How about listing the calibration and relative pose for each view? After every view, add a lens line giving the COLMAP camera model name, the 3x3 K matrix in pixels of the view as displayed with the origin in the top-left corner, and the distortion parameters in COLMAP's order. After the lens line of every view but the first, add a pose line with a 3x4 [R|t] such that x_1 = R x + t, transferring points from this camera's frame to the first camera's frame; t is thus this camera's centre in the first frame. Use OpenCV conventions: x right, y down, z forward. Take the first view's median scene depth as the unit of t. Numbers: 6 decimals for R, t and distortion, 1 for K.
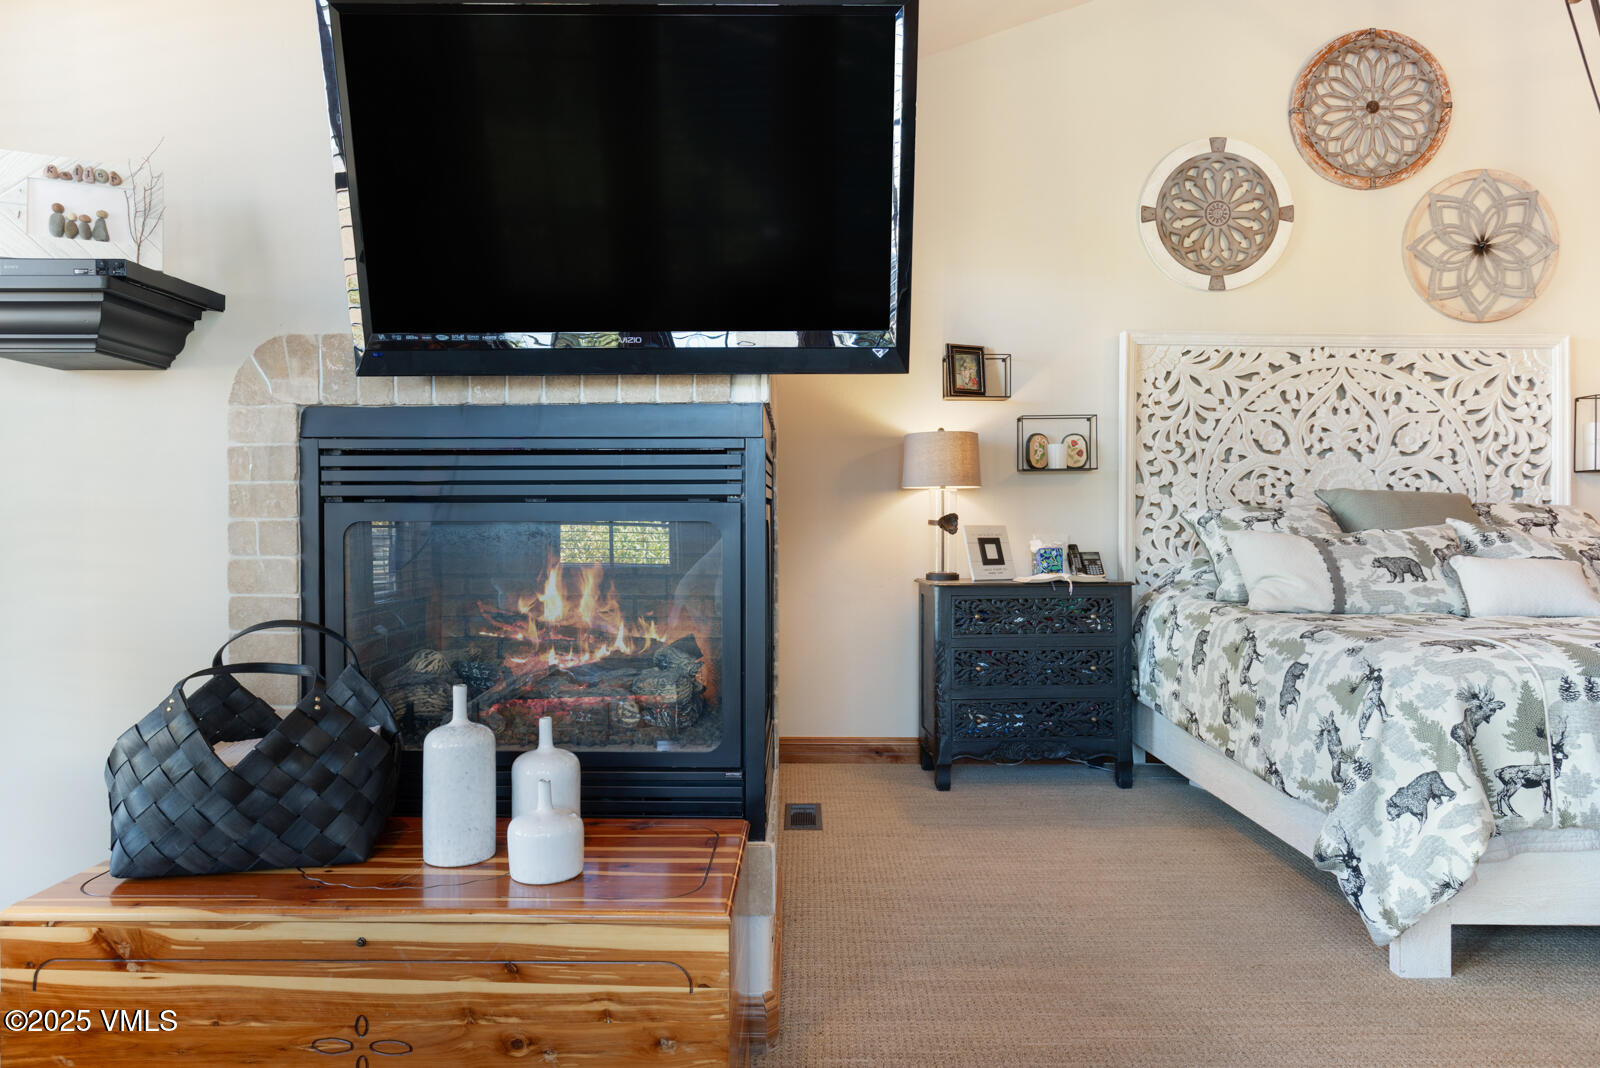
lens RADIAL K [[1019.5, 0, 795.1], [0, 1019.5, 533.5], [0, 0, 1]] dist [-0.005737, -0.003386]
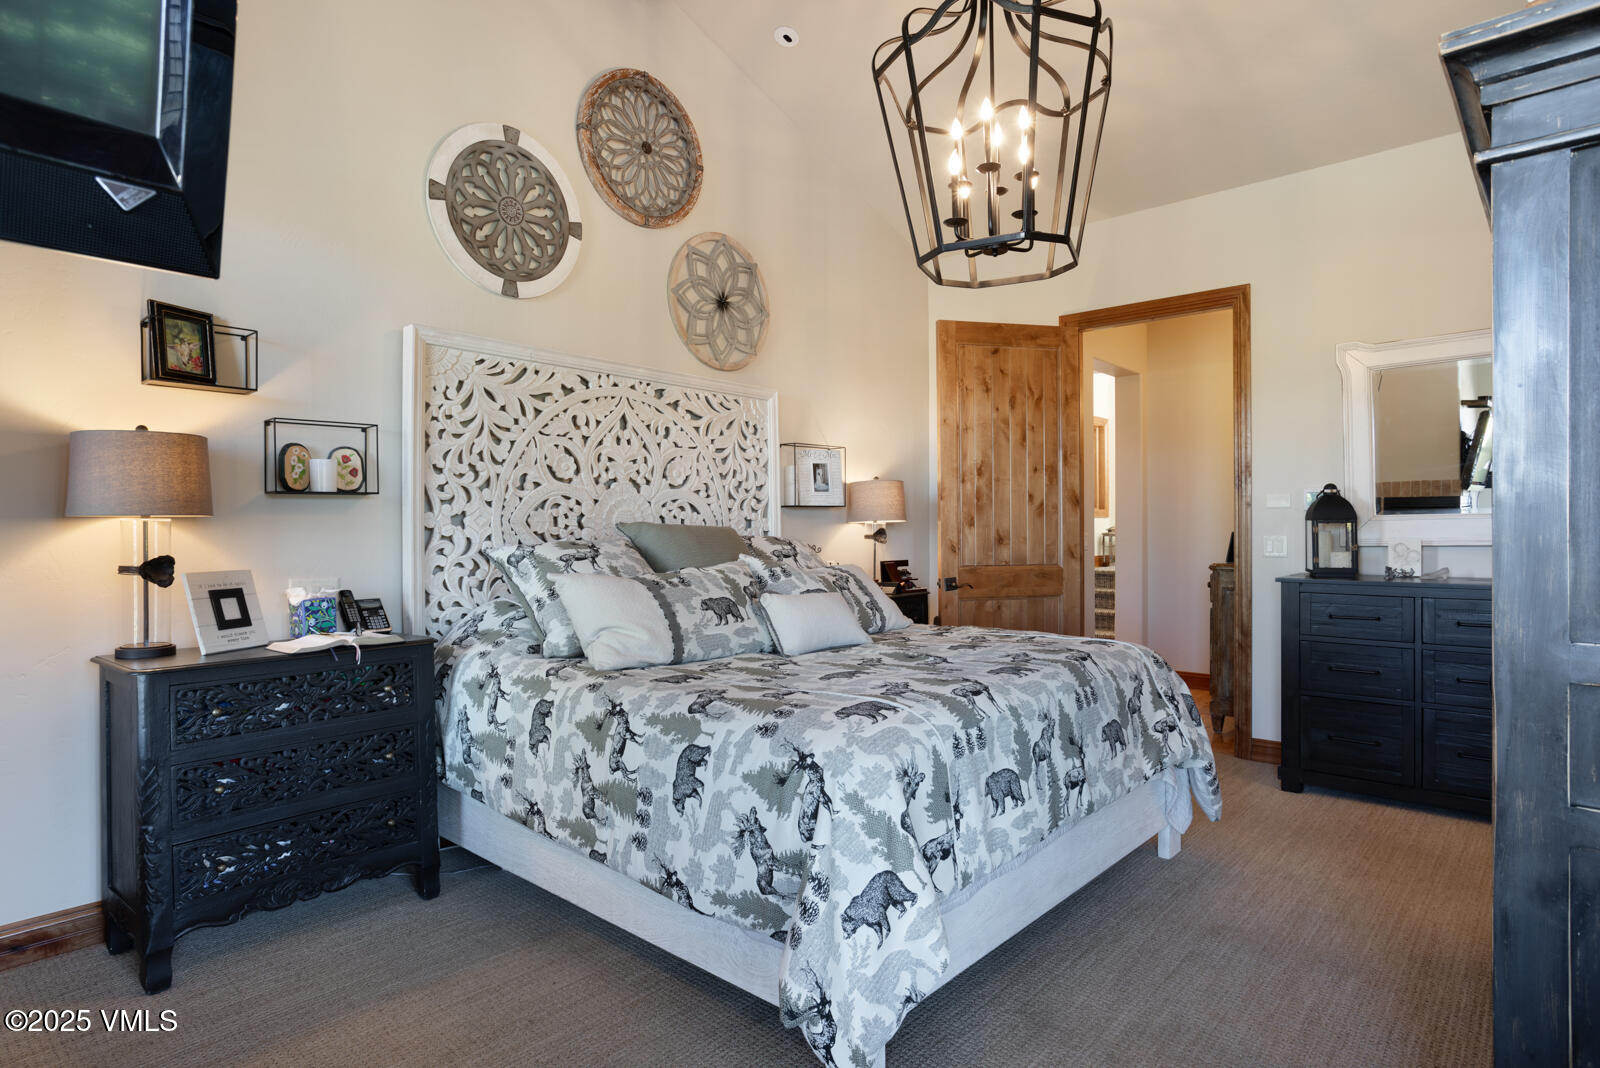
lens RADIAL K [[894.5, 0, 799.8], [0, 894.5, 532.1], [0, 0, 1]] dist [-0.035535, 0.018273]
pose [[0.670566, -0.003170, 0.741843, 0.005422], [0.004365, 0.999990, 0.000327, -0.033075], [-0.741837, 0.003019, 0.670574, 0.303541]]
